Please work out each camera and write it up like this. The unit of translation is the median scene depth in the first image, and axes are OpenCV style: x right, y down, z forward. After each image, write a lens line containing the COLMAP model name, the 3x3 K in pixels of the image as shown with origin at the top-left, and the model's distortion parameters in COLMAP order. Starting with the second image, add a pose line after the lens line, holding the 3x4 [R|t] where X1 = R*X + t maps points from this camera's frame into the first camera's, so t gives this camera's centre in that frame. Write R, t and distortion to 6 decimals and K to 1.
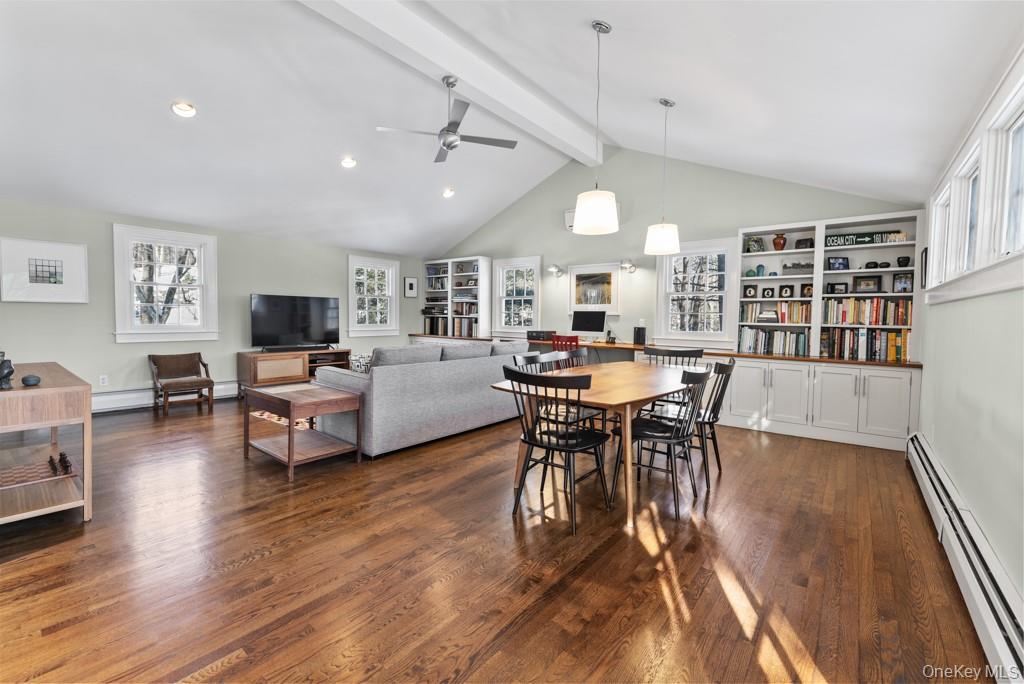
lens RADIAL K [[426.5, 0, 507.7], [0, 426.5, 337.3], [0, 0, 1]] dist [-0.001509, -0.000224]
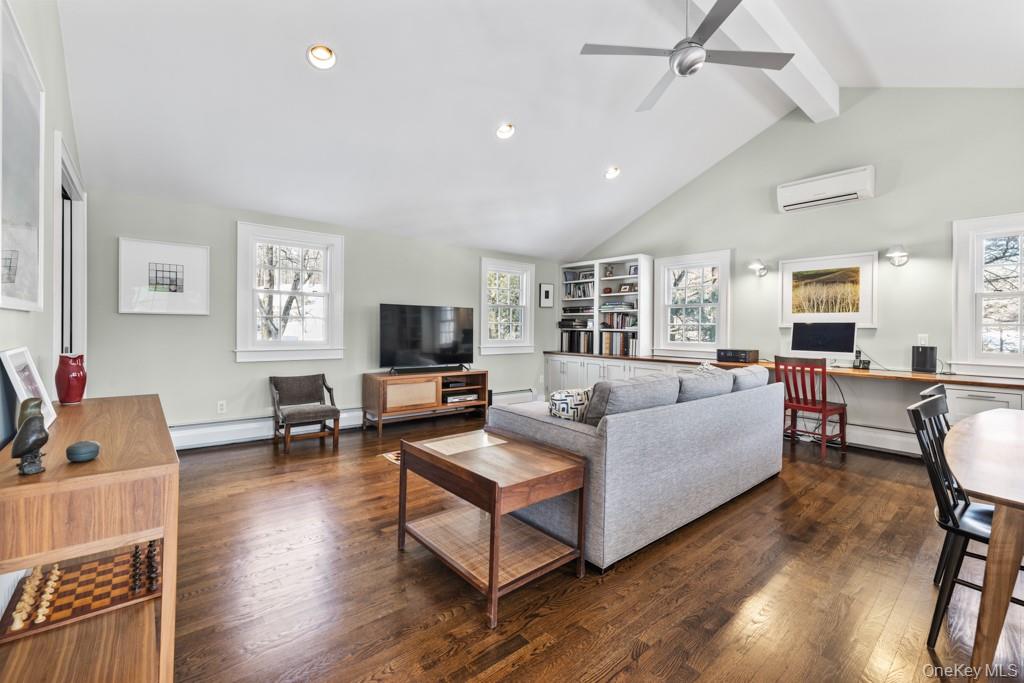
lens RADIAL K [[426.5, 0, 509.7], [0, 426.5, 334.0], [0, 0, 1]] dist [-0.001509, -0.000224]
pose [[0.983189, 0.000689, -0.182592, -0.214961], [-0.007807, 0.999237, -0.038267, -0.013176], [0.182426, 0.039049, 0.982444, 0.246389]]
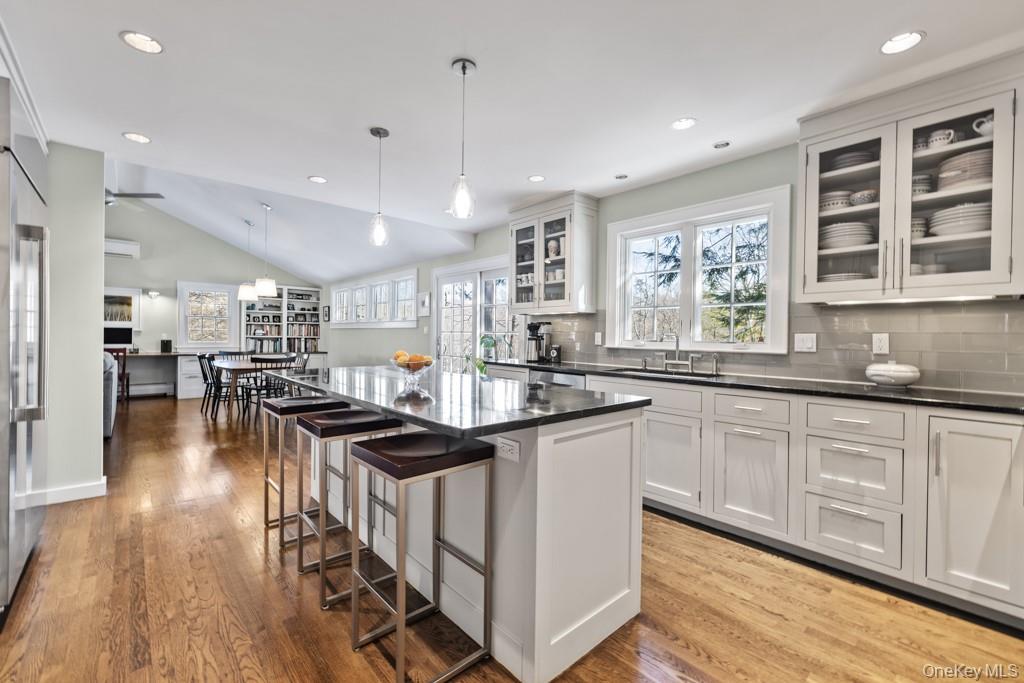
lens RADIAL K [[426.5, 0, 507.1], [0, 426.5, 337.9], [0, 0, 1]] dist [-0.001509, -0.000224]
pose [[0.139030, -0.016036, 0.990158, -0.938256], [0.037959, 0.999220, 0.010853, -0.003683], [-0.989560, 0.036076, 0.139530, -0.277033]]
